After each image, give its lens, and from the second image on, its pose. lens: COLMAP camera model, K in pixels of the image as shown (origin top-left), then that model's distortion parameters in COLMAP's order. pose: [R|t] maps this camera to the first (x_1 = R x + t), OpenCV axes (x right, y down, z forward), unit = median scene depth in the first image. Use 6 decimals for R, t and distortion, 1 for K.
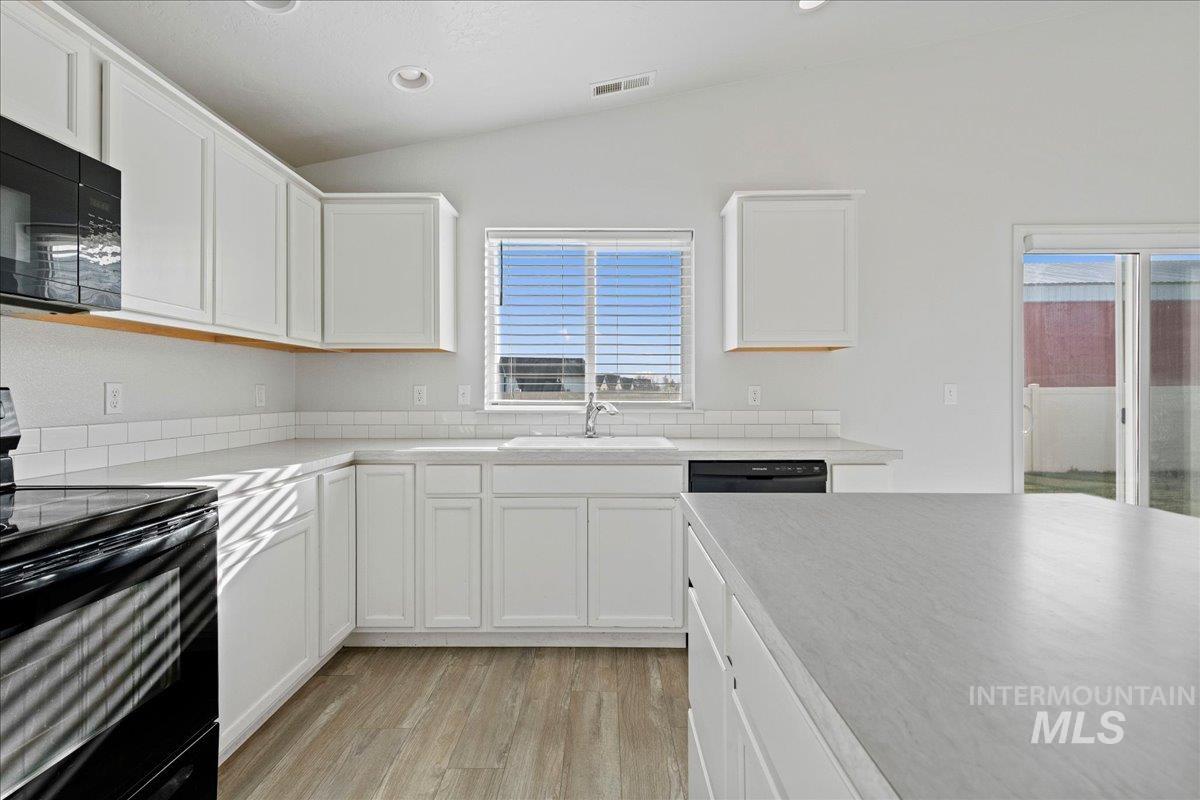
lens RADIAL K [[535.9, 0, 601.1], [0, 535.9, 394.6], [0, 0, 1]] dist [0.003668, -0.000662]
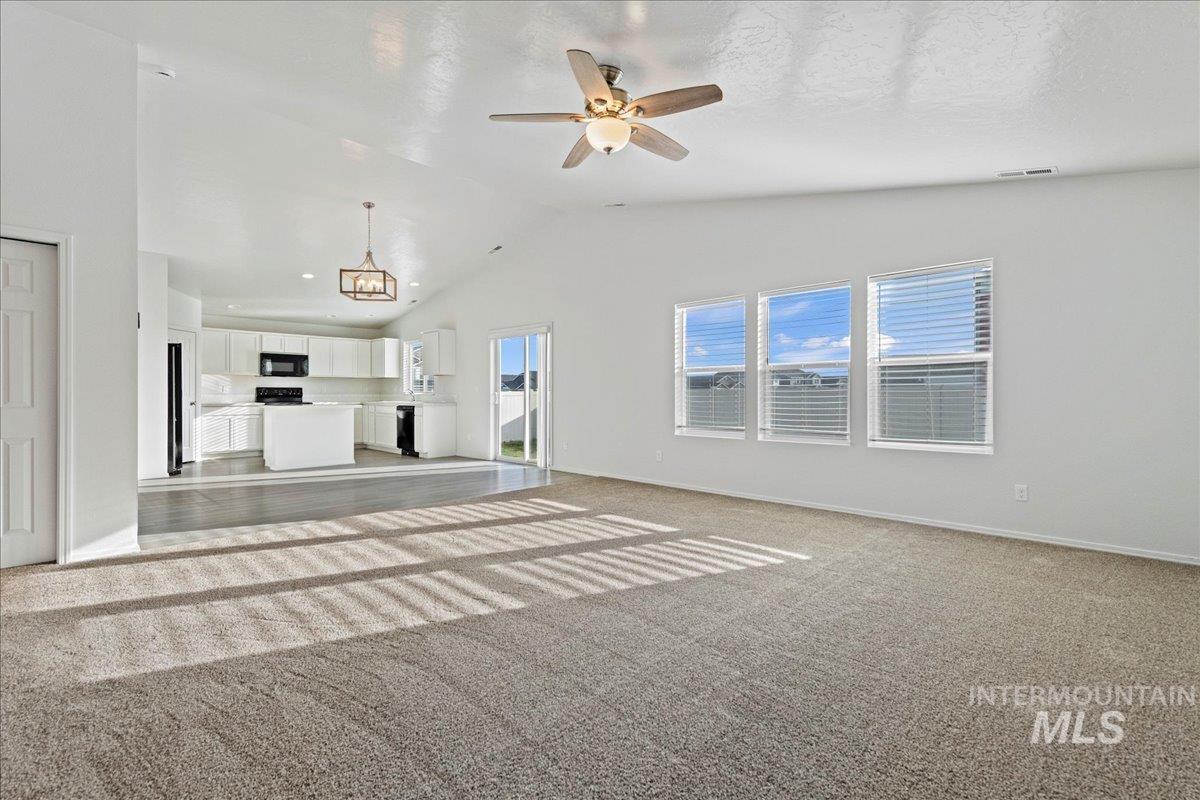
lens RADIAL K [[535.9, 0, 603.9], [0, 535.9, 397.7], [0, 0, 1]] dist [0.003668, -0.000662]
pose [[0.722248, 0.006908, -0.691600, 4.872193], [-0.005756, 0.999976, 0.003976, 0.050026], [0.691610, 0.001109, 0.722270, -0.980314]]
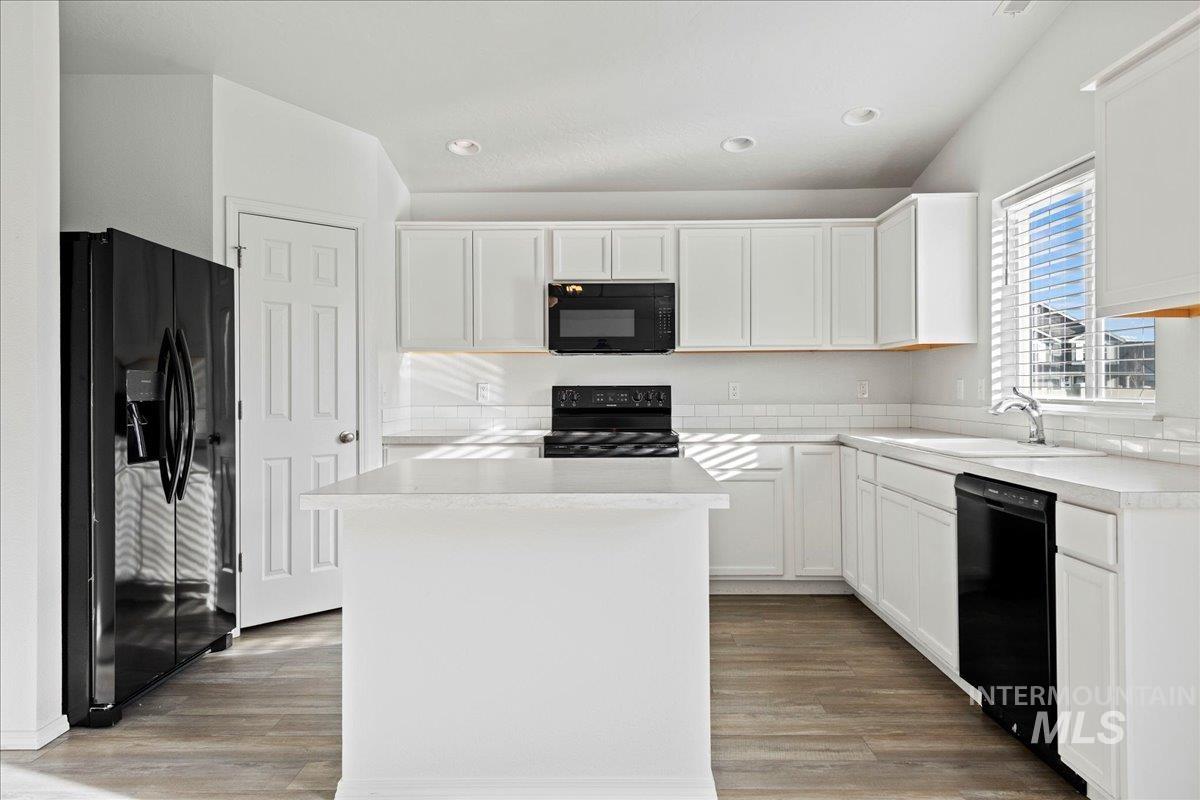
lens RADIAL K [[801.1, 0, 606.3], [0, 801.1, 390.6], [0, 0, 1]] dist [0.033907, 0.001366]
pose [[-0.006428, 0.006362, -0.999959, 1.712737], [0.000940, 0.999979, 0.006356, -0.009838], [0.999979, -0.000899, -0.006434, 0.565867]]
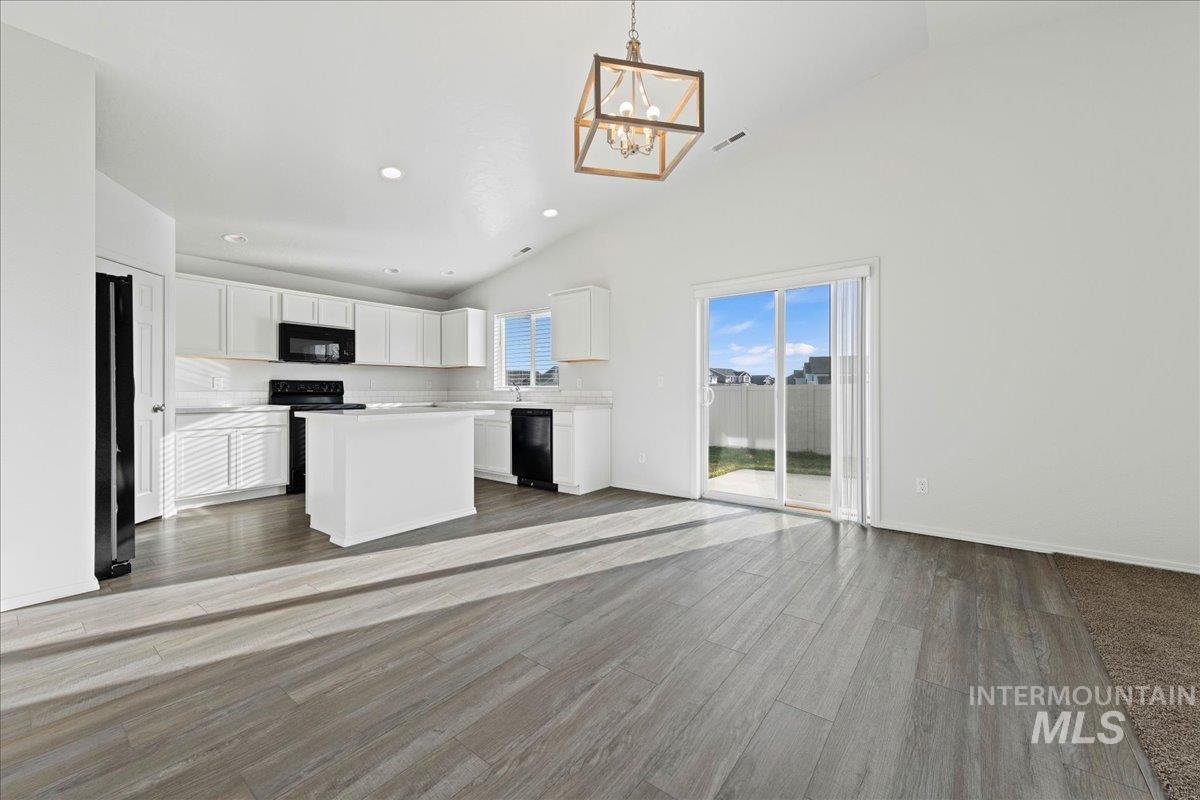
lens RADIAL K [[470.8, 0, 604.8], [0, 470.8, 391.3], [0, 0, 1]] dist [0.001904, 0.000432]
pose [[0.793841, 0.000514, -0.608125, 2.253783], [-0.002156, 0.999996, -0.001969, 0.057124], [0.608121, 0.002874, 0.793839, -0.589129]]
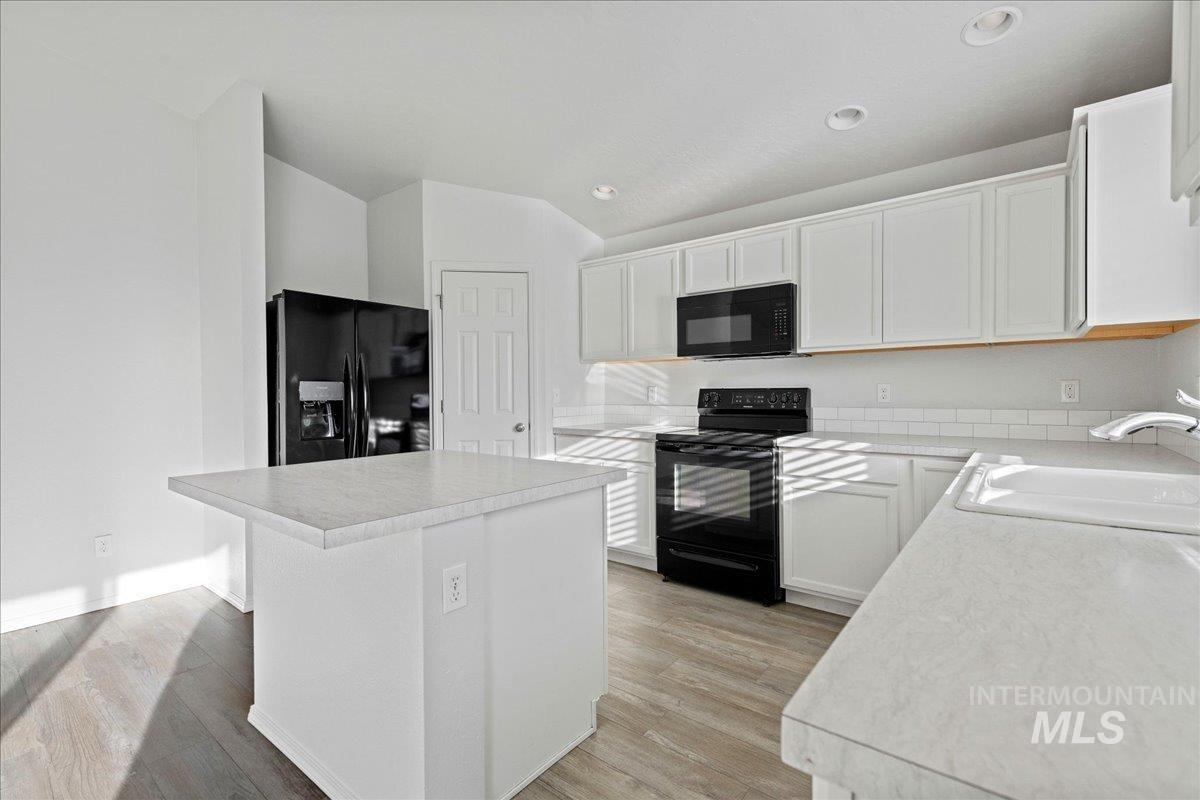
lens RADIAL K [[535.9, 0, 594.2], [0, 535.9, 400.1], [0, 0, 1]] dist [0.003668, -0.000662]
pose [[-0.621694, 0.016917, -0.783077, 0.901084], [0.004237, 0.999825, 0.018236, -0.004693], [0.783249, 0.008019, -0.621657, 1.279938]]
